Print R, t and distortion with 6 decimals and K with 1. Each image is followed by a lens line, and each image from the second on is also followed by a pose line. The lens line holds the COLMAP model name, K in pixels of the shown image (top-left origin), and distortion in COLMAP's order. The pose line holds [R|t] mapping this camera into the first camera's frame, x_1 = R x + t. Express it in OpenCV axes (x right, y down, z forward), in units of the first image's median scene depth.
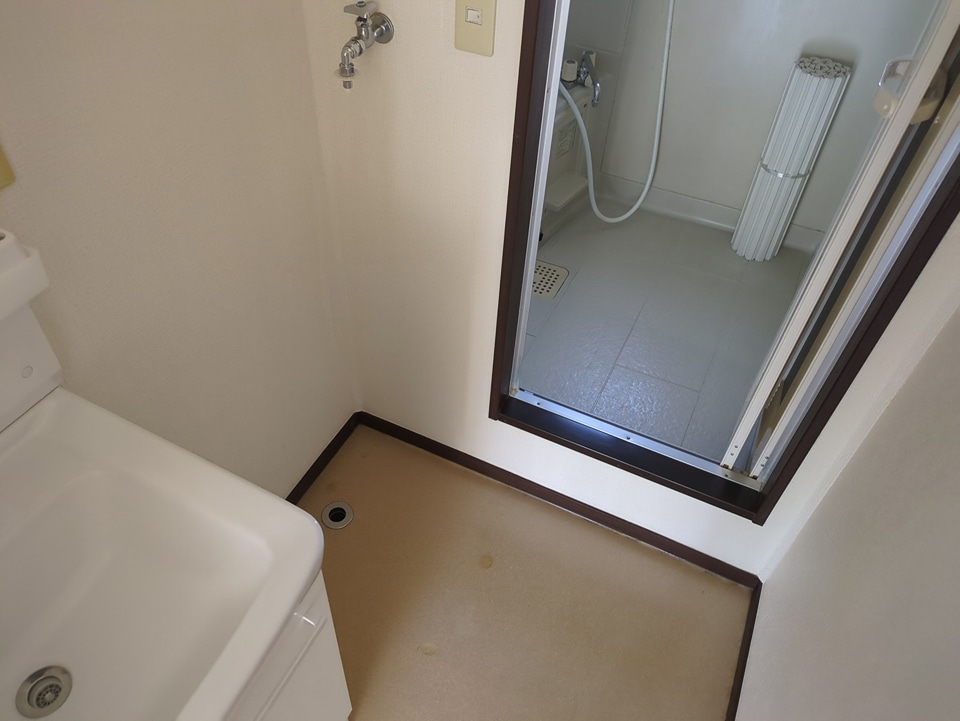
lens RADIAL K [[717.4, 0, 479.7], [0, 717.4, 364.2], [0, 0, 1]] dist [0.005000, -0.007477]
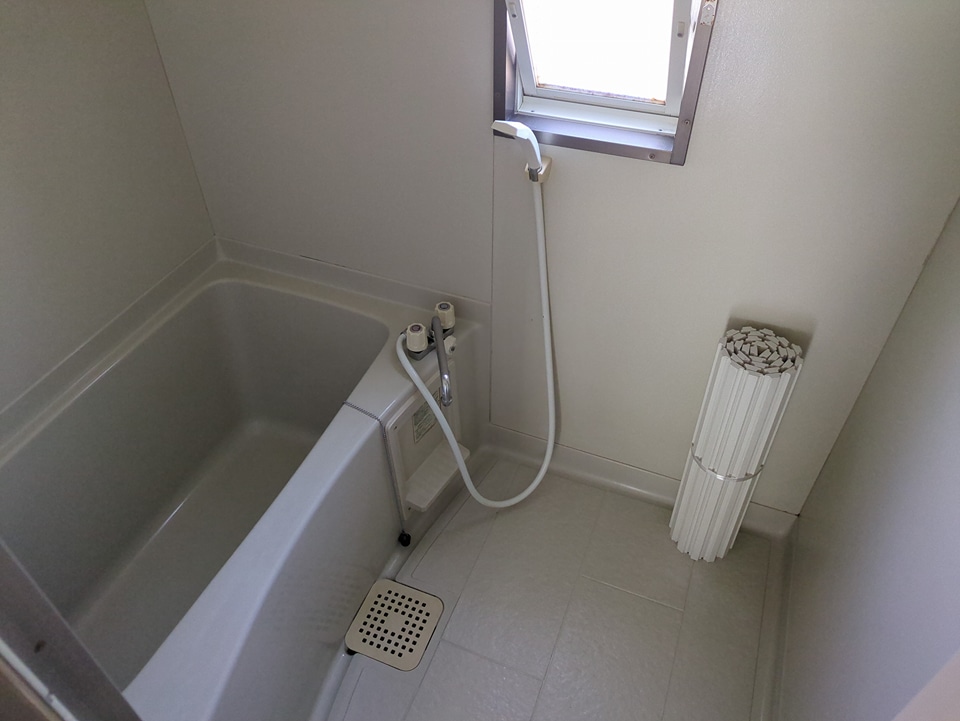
lens RADIAL K [[717.4, 0, 478.4], [0, 717.4, 354.3], [0, 0, 1]] dist [0.005000, -0.007477]
pose [[0.996385, -0.084572, 0.008011, 0.188849], [0.084916, 0.994236, -0.065460, -0.354947], [-0.002429, 0.065903, 0.997823, 0.297724]]
